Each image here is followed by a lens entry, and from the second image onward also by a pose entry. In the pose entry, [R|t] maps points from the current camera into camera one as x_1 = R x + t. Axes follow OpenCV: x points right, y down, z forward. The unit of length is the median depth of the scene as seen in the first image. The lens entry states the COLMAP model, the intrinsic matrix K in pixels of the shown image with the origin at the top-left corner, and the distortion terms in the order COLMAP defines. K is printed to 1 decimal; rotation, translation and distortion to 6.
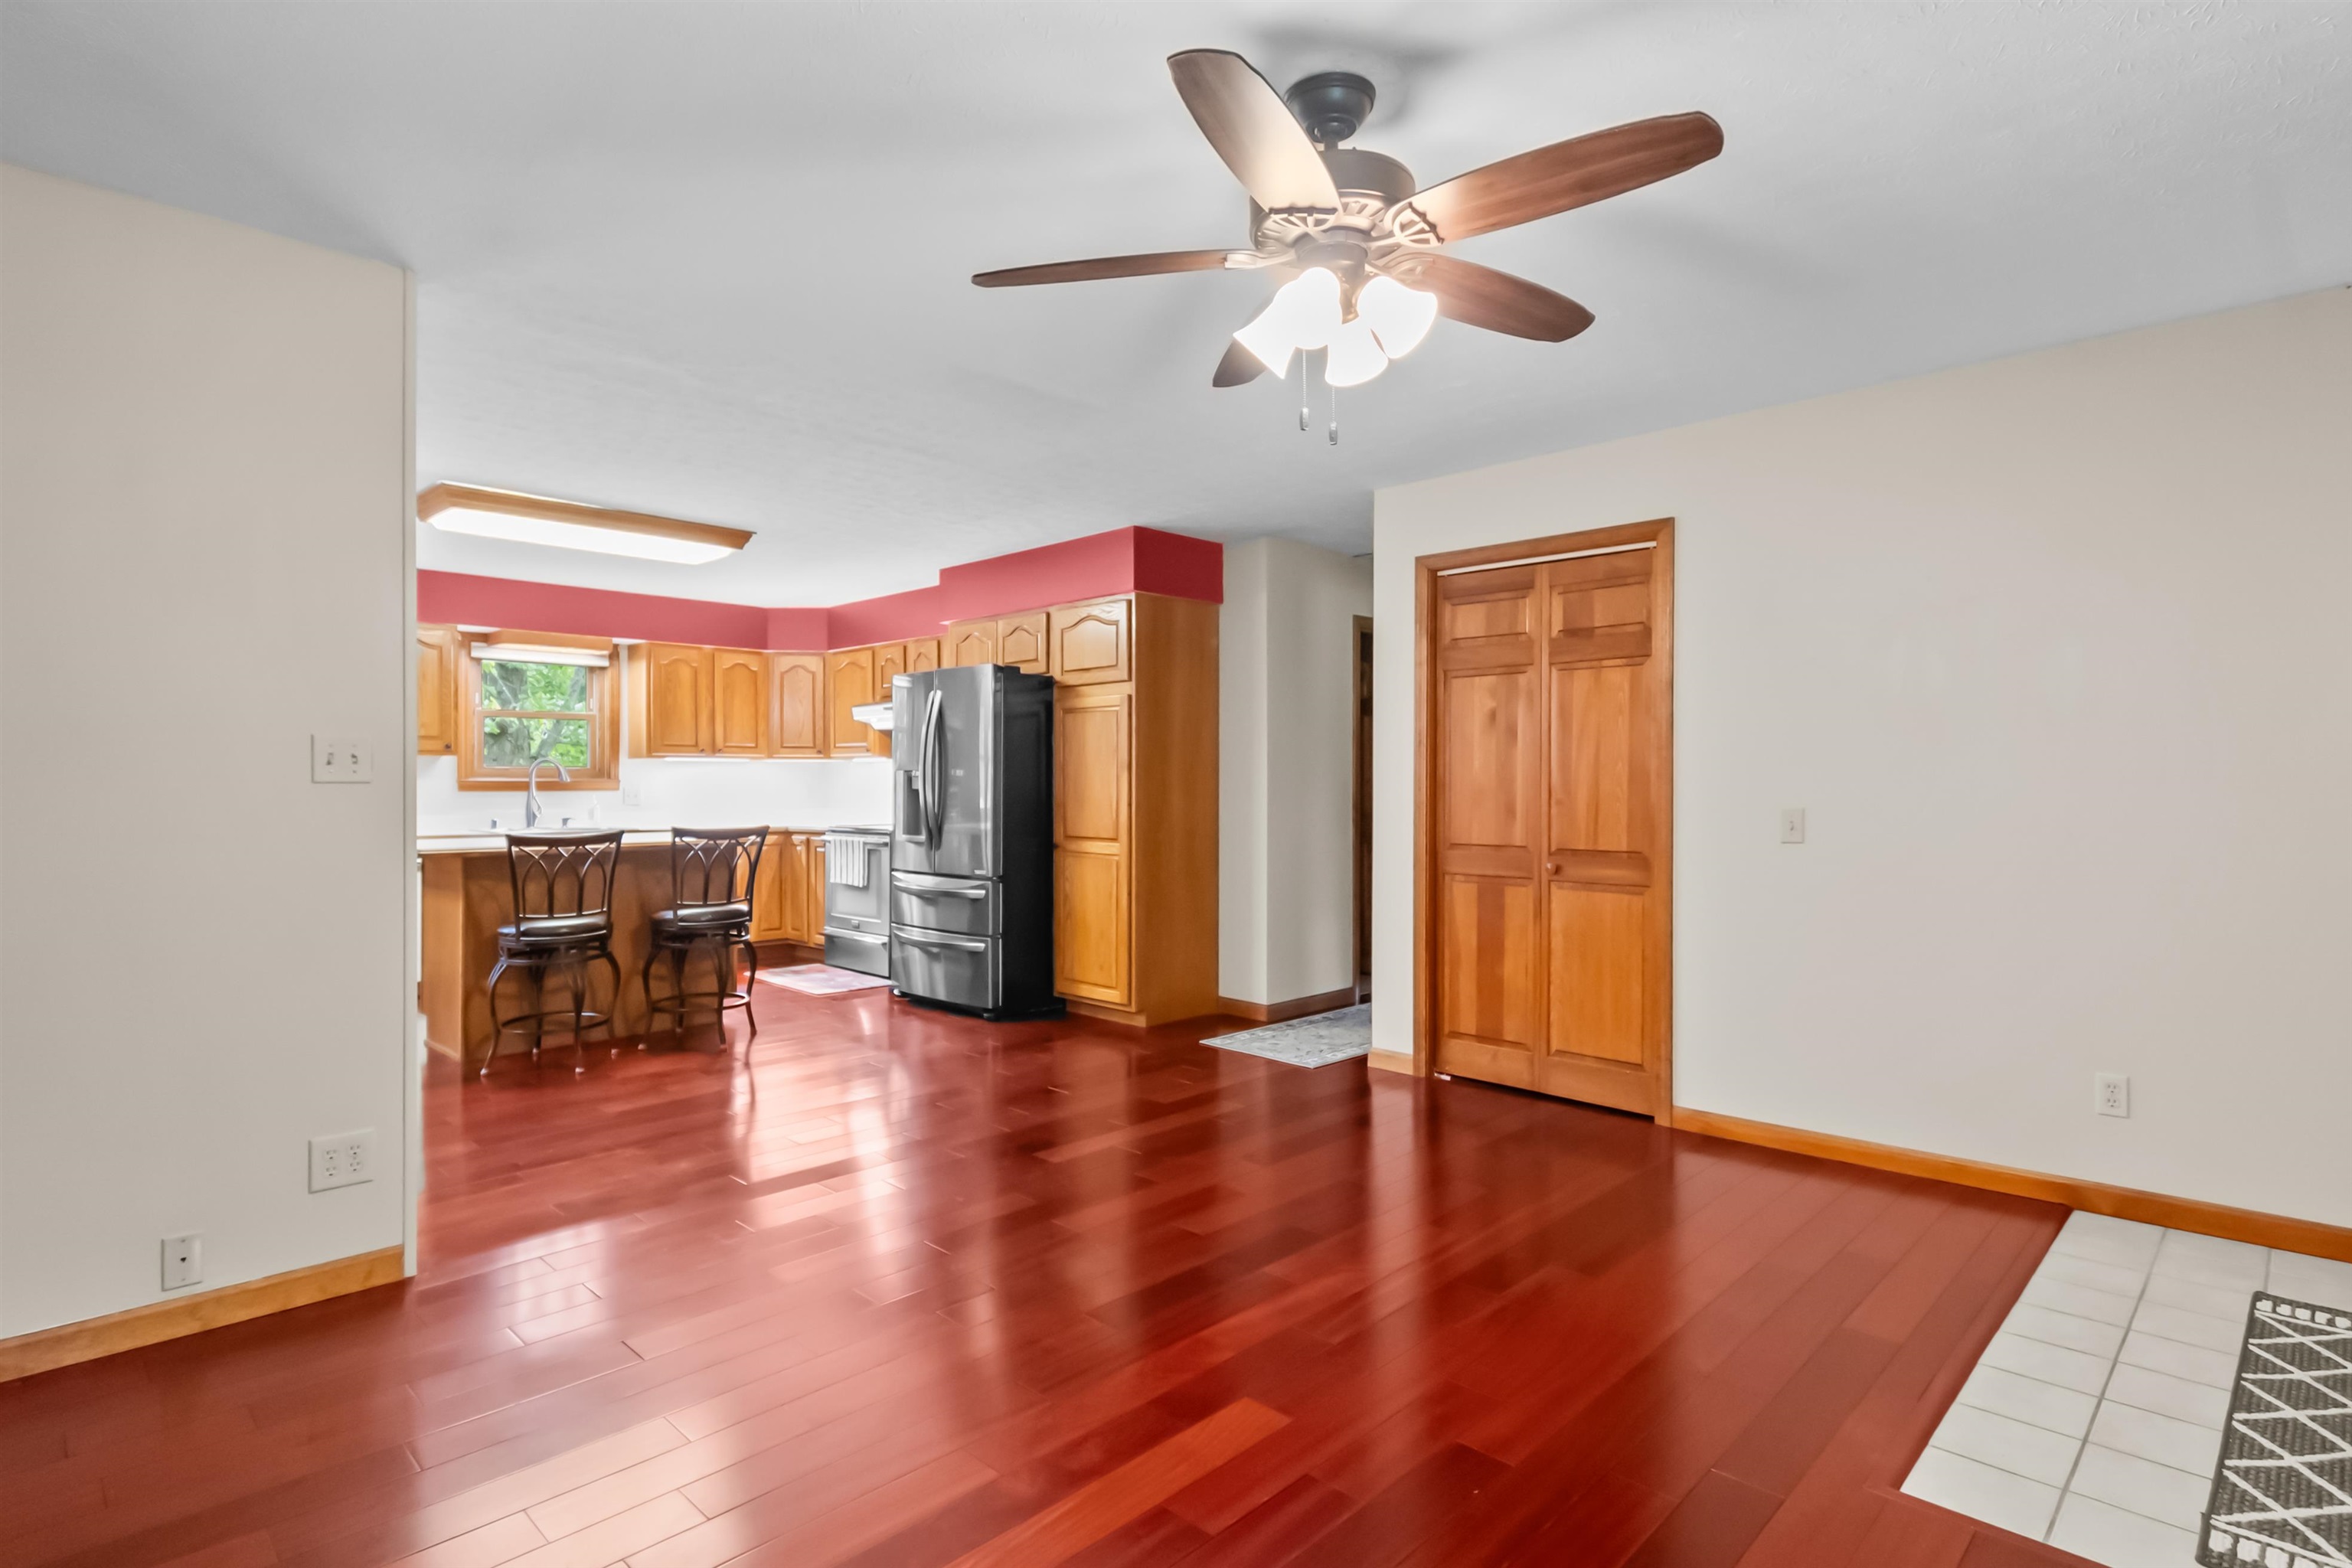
lens RADIAL K [[1179.4, 0, 1186.6], [0, 1179.4, 790.6], [0, 0, 1]] dist [-0.002572, -0.000994]
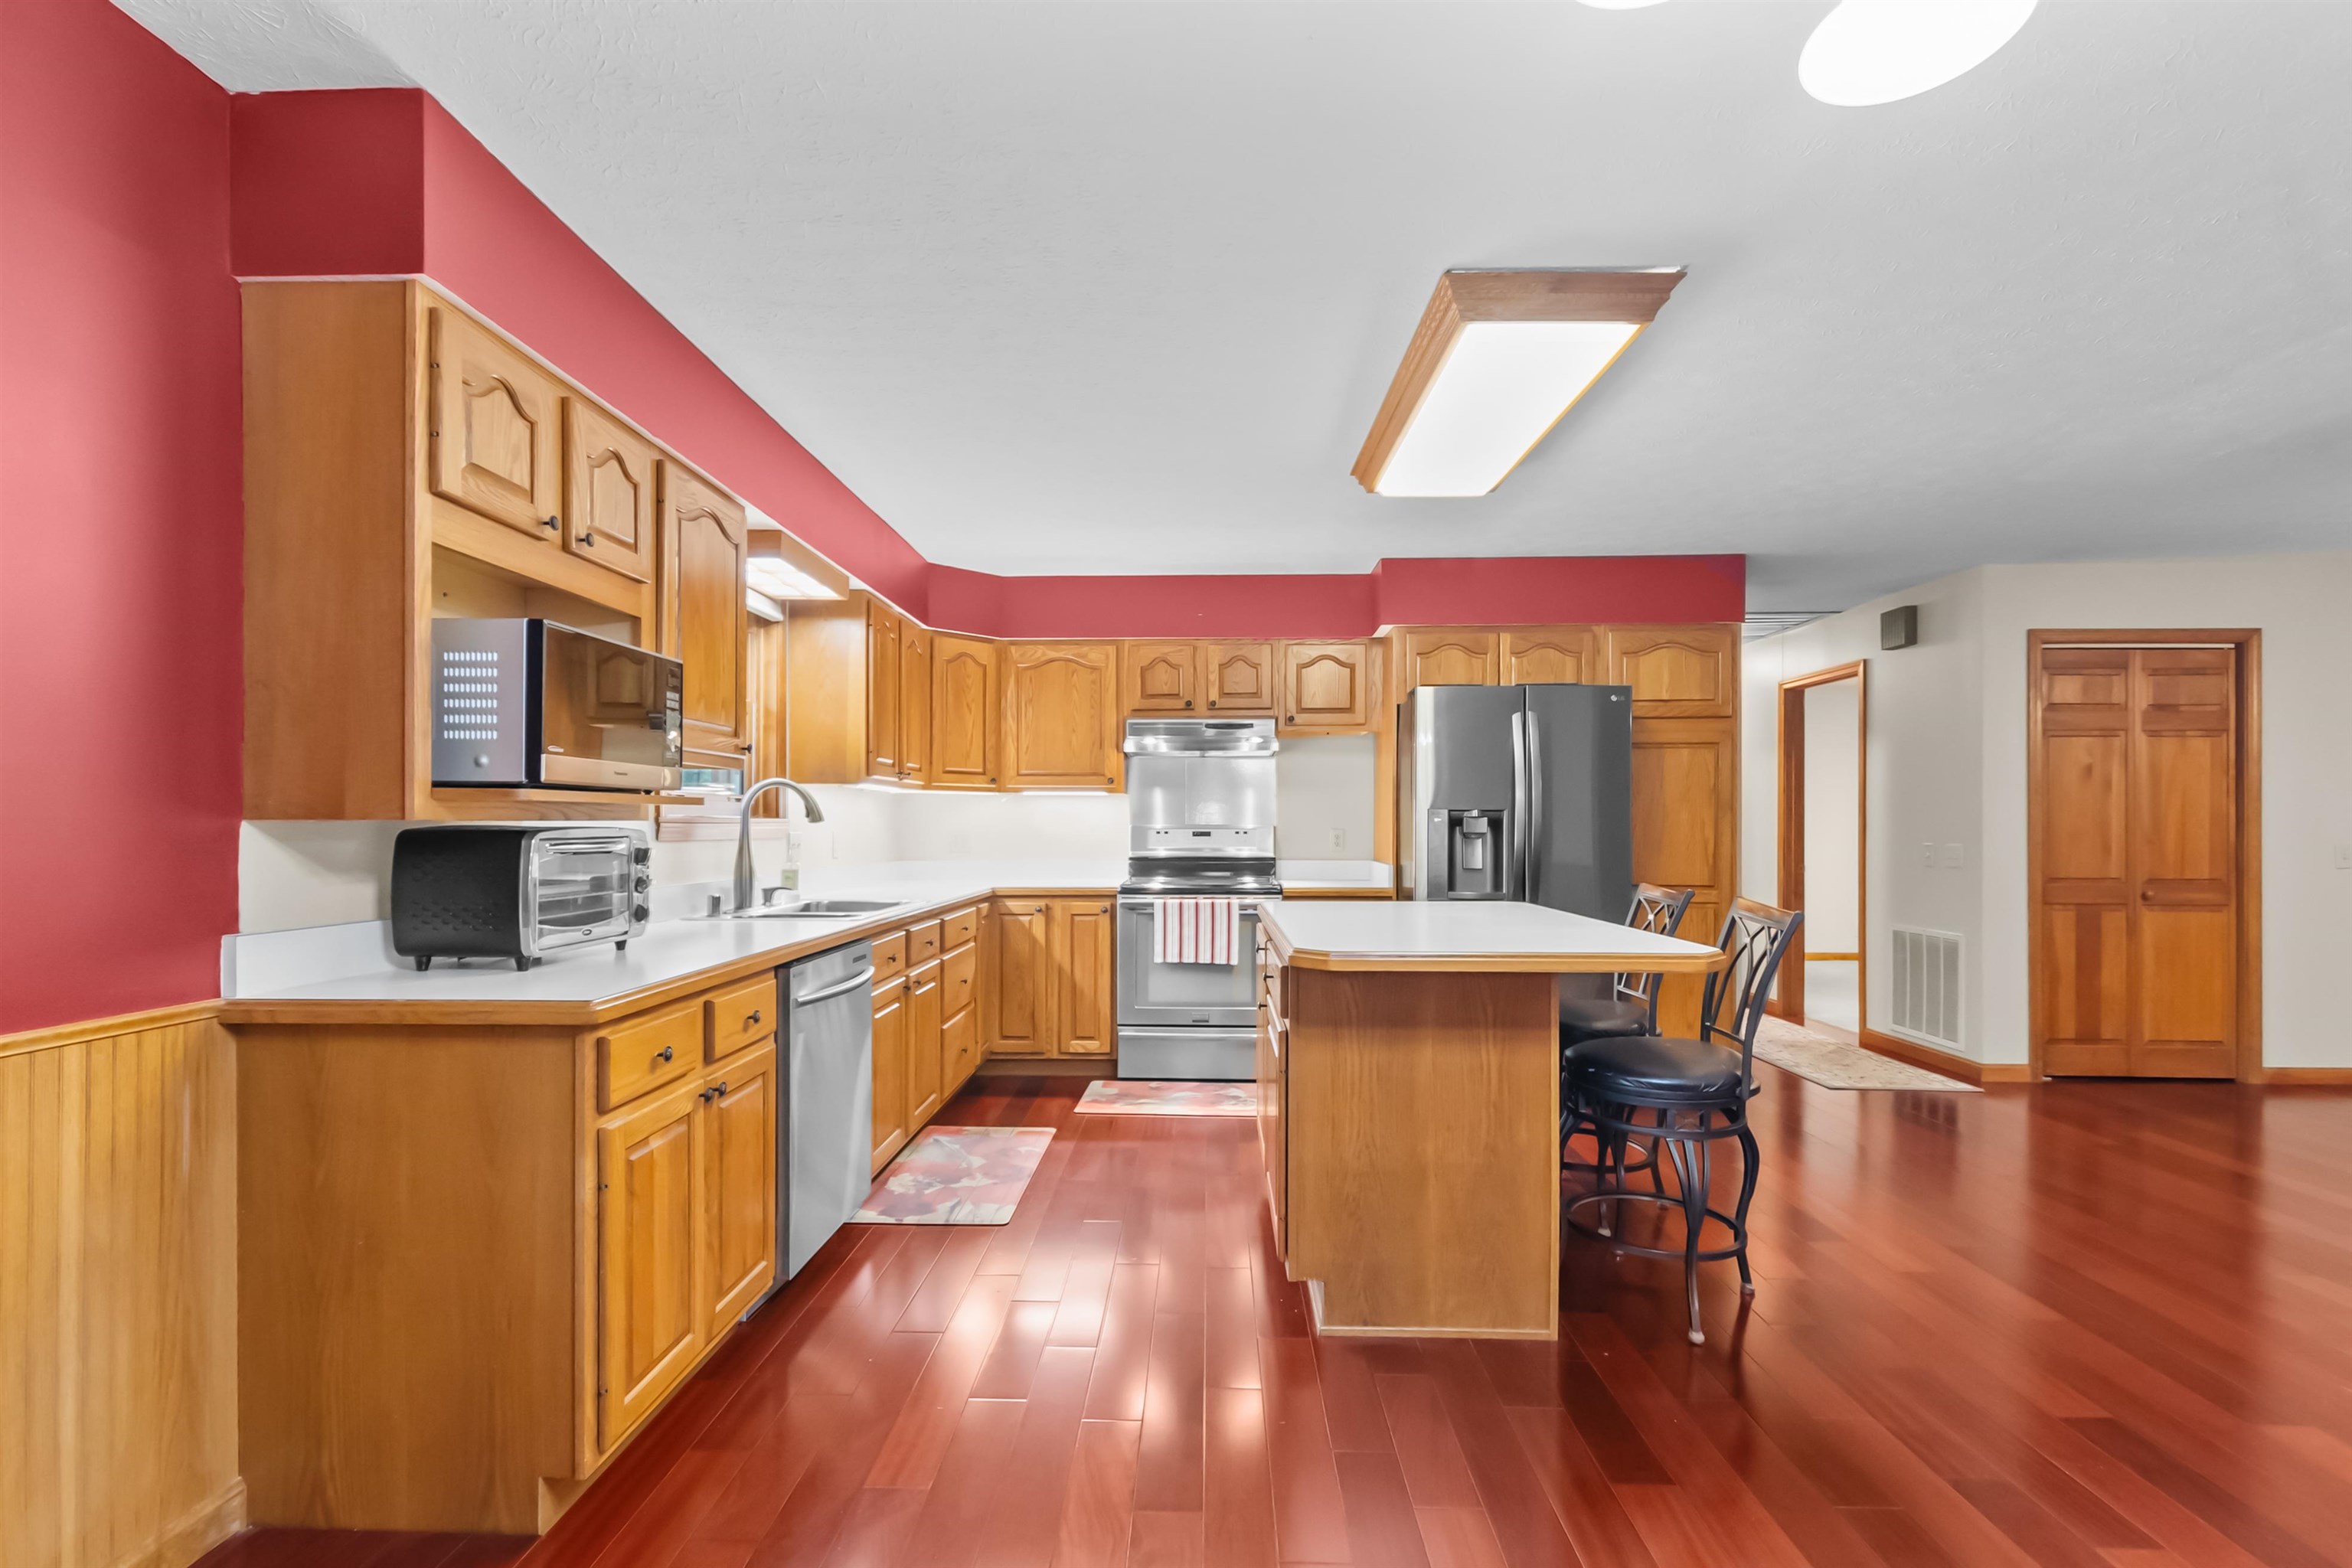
lens RADIAL K [[1066.0, 0, 1169.7], [0, 1066.0, 834.3], [0, 0, 1]] dist [0.003849, -0.002244]
pose [[0.747423, -0.004429, 0.664334, -0.796027], [0.002850, 0.999990, 0.003460, -0.003433], [-0.664342, -0.000692, 0.747428, 0.553707]]
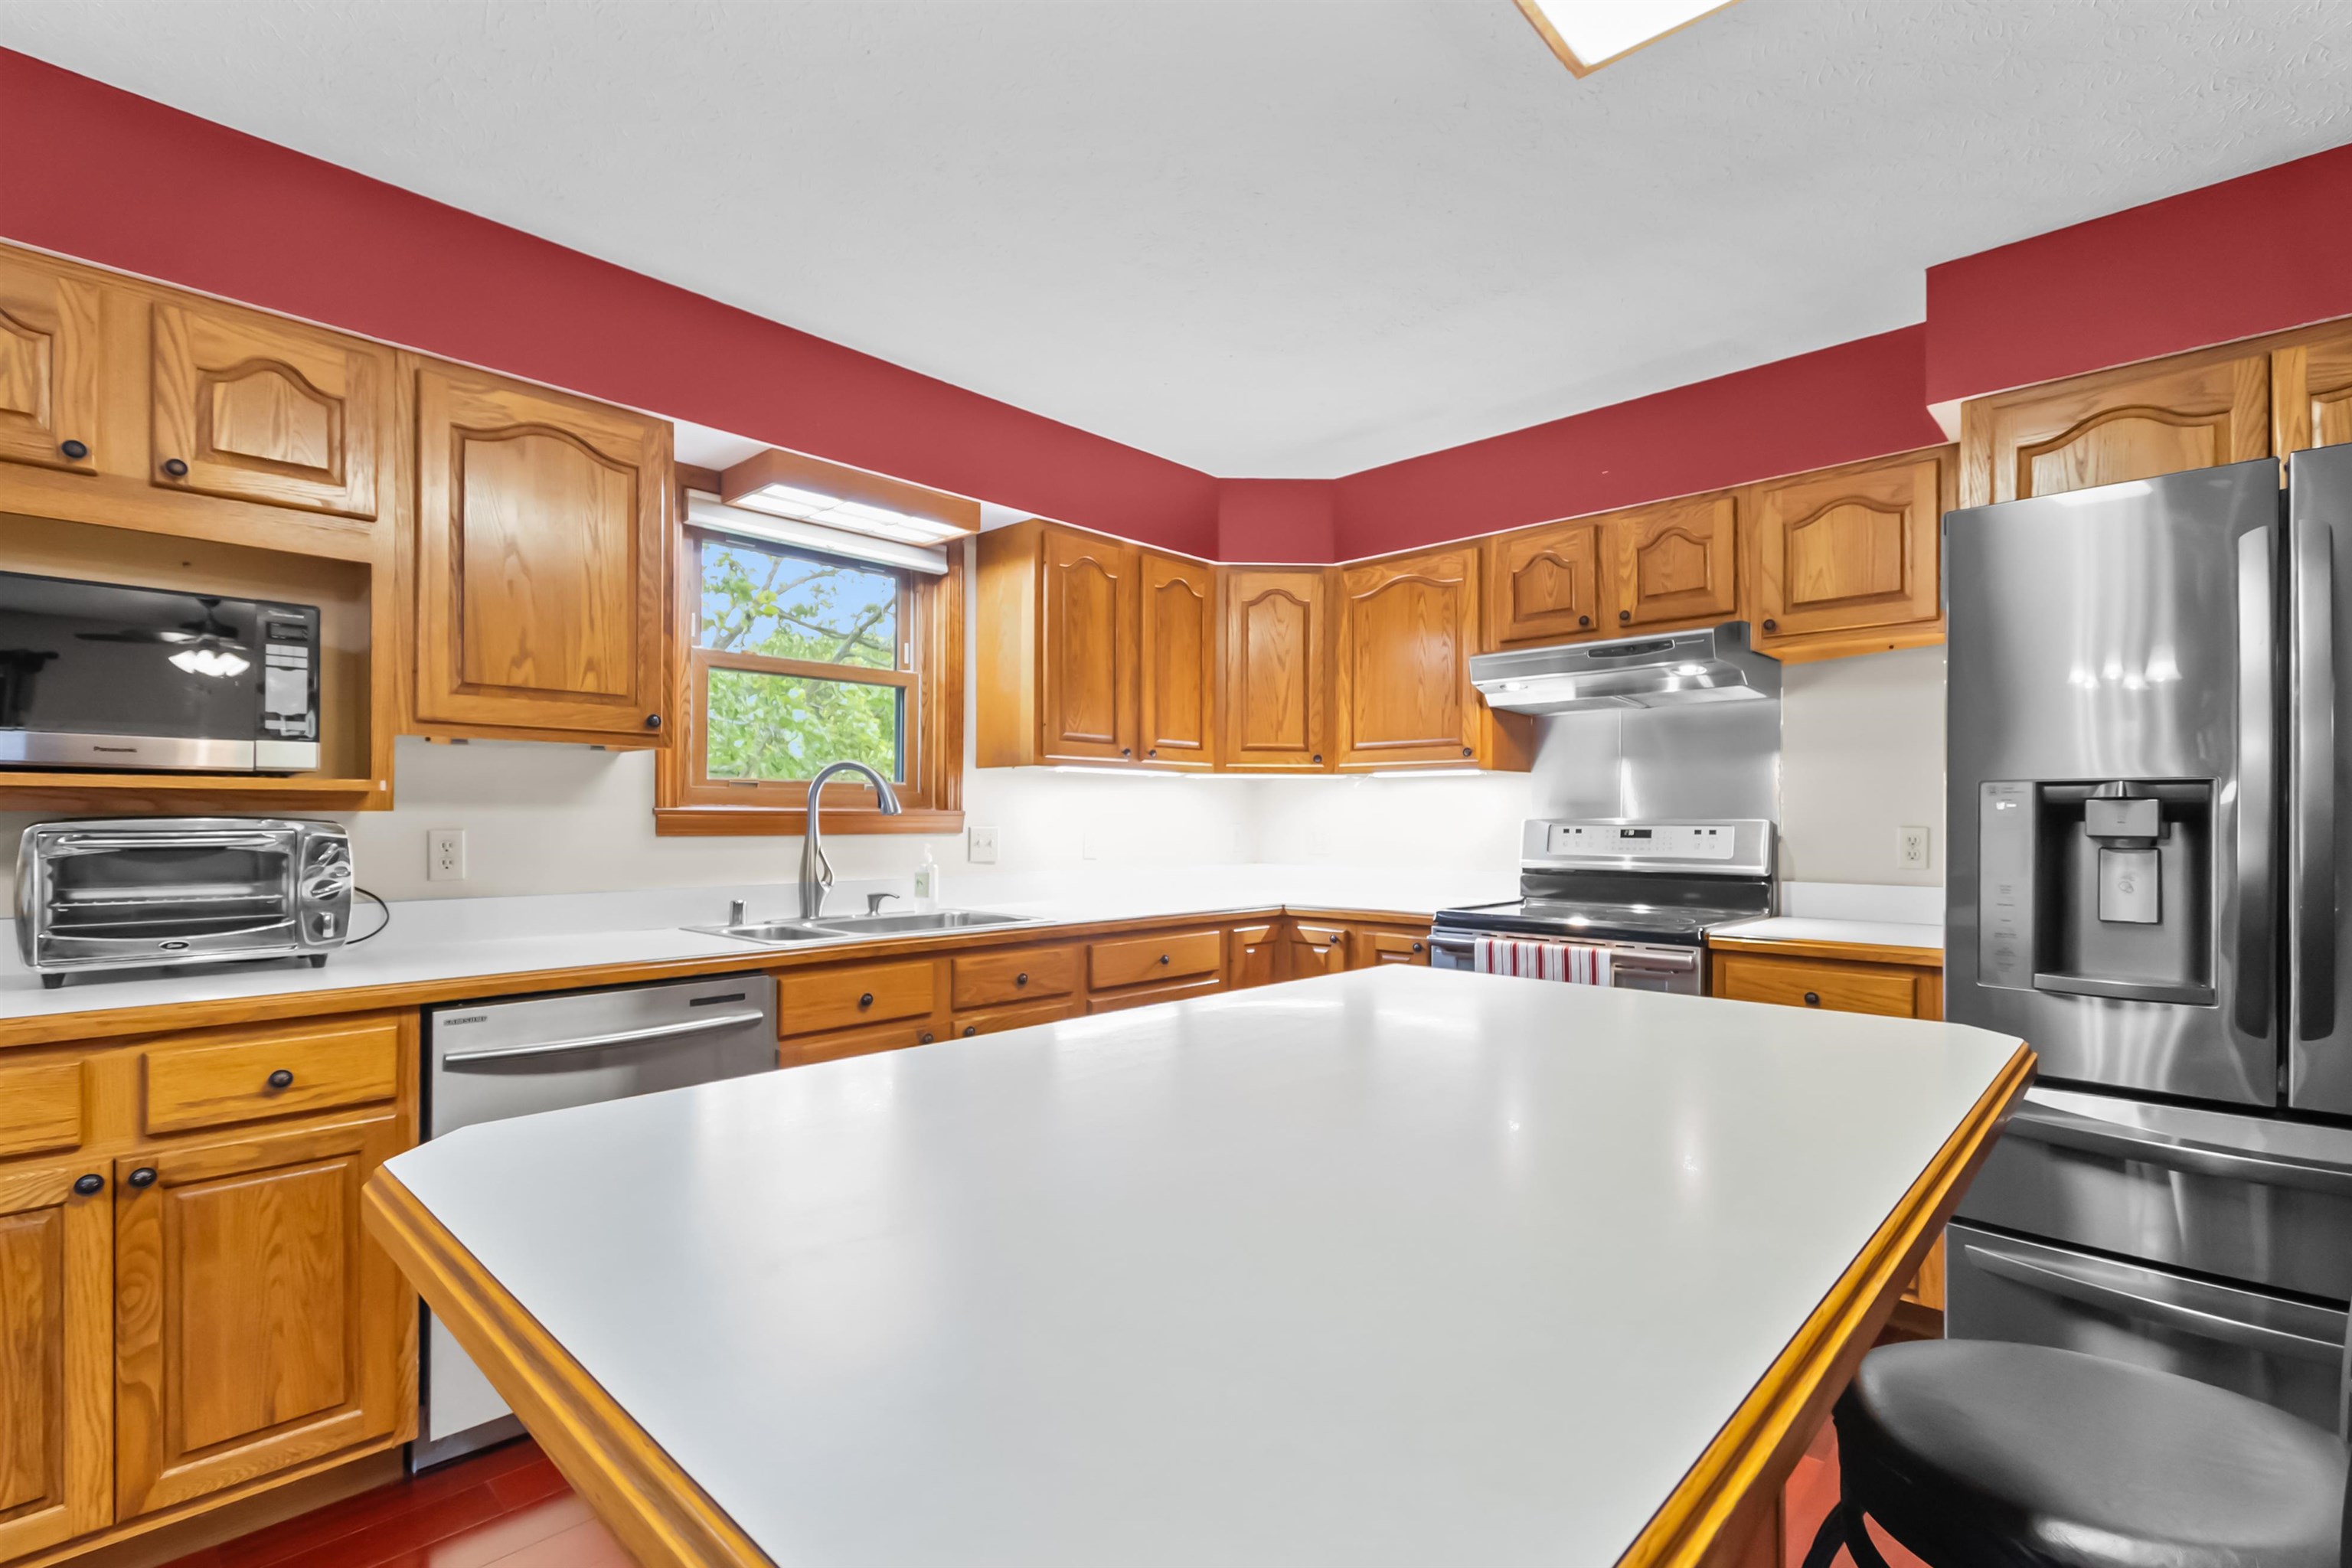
lens RADIAL K [[1066.0, 0, 1174.4], [0, 1066.0, 814.0], [0, 0, 1]] dist [0.003849, -0.002244]
pose [[0.999990, 0.002936, 0.003496, -0.456735], [-0.002894, 0.999926, -0.011852, -0.003293], [-0.003531, 0.011842, 0.999924, 0.648722]]
